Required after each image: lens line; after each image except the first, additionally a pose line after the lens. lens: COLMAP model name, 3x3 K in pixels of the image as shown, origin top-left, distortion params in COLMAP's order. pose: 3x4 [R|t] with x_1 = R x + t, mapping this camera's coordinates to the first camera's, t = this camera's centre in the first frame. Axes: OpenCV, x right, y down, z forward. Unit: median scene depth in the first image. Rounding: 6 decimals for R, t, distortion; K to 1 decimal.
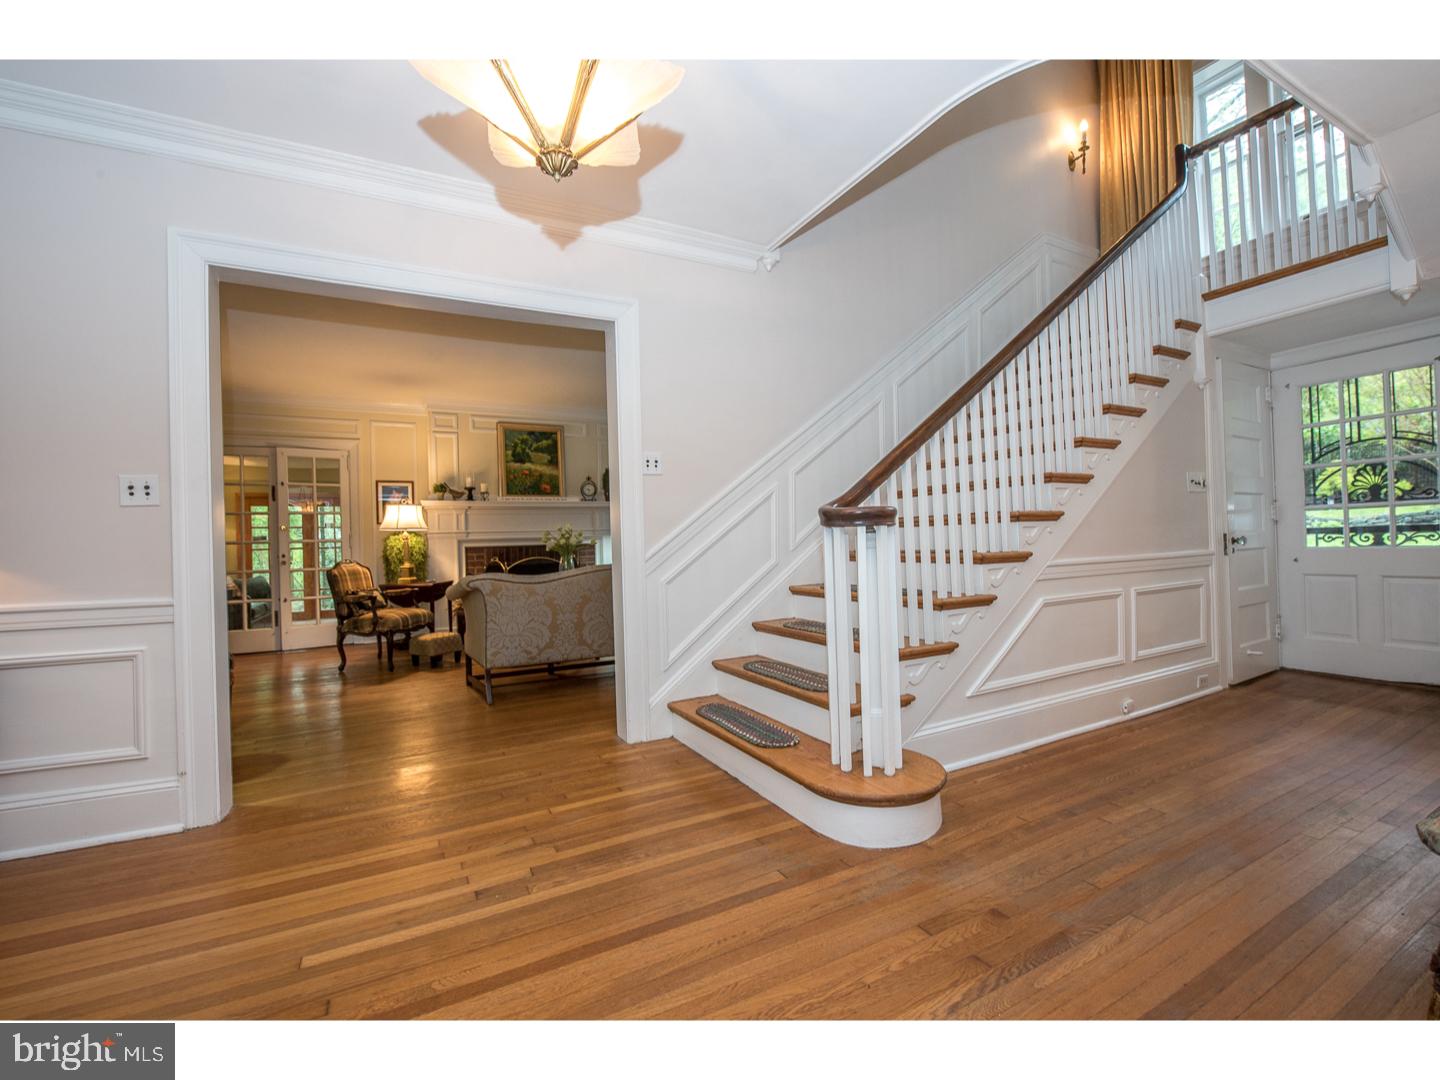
lens RADIAL K [[627.0, 0, 720.4], [0, 627.0, 533.2], [0, 0, 1]] dist [-0.002234, 0.000259]
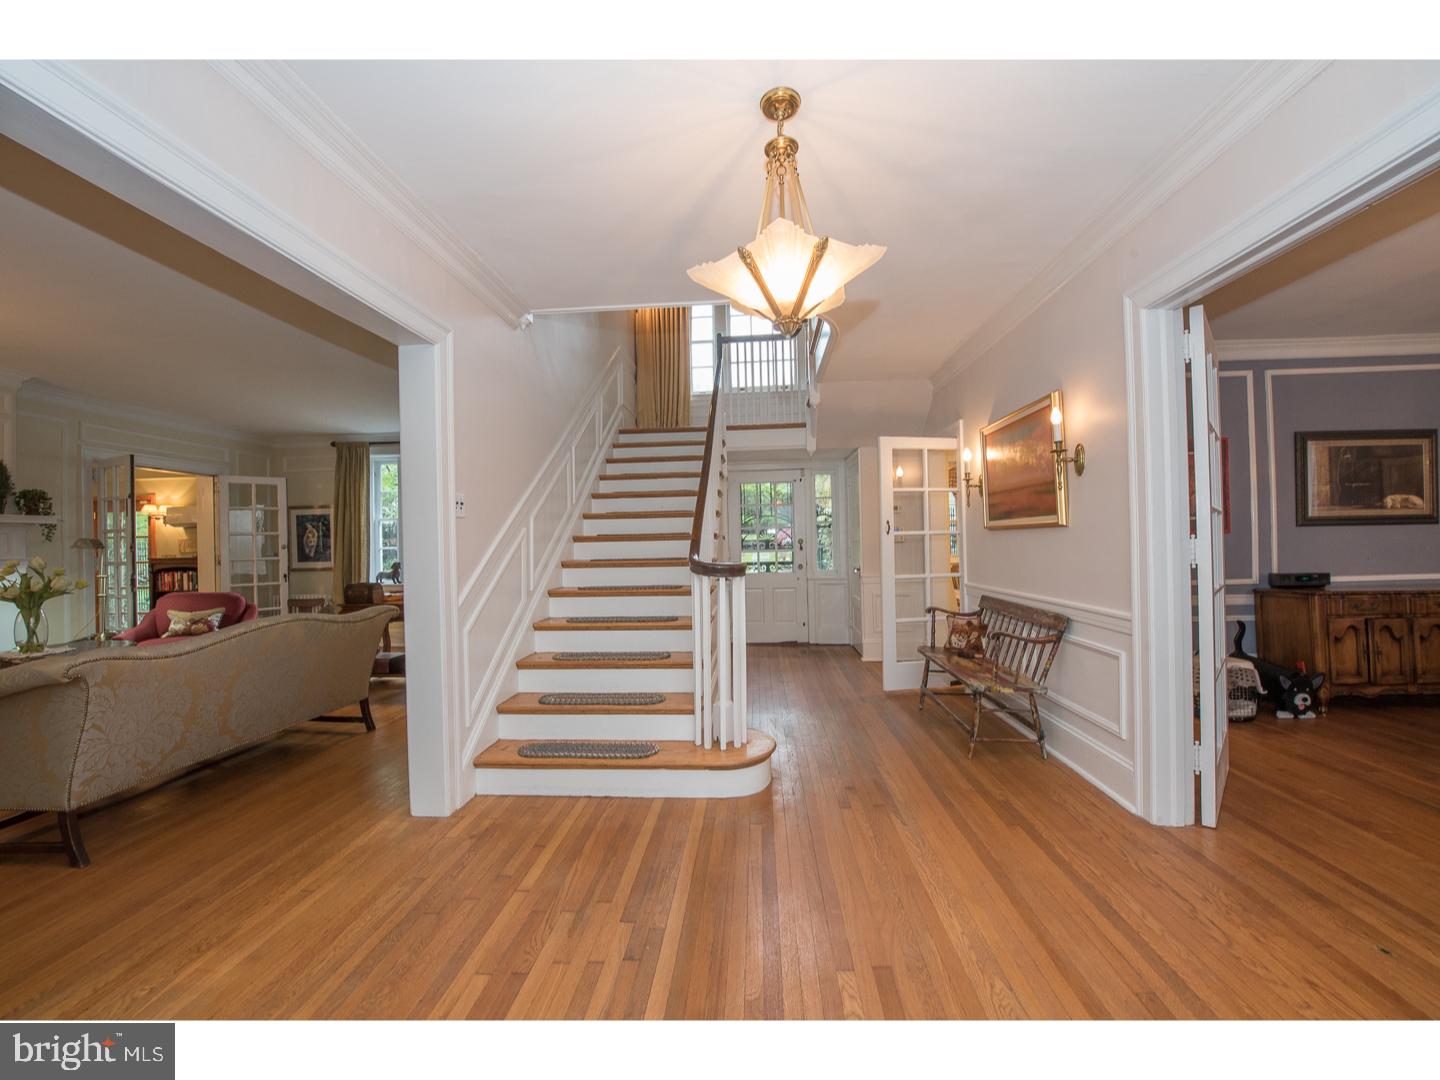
lens RADIAL K [[579.2, 0, 728.9], [0, 579.2, 539.7], [0, 0, 1]] dist [-0.018126, -0.001695]
pose [[0.515839, 0.024858, 0.856325, -0.754393], [-0.005874, 0.999658, -0.025481, -0.047389], [-0.856665, 0.008114, 0.515809, 0.265212]]
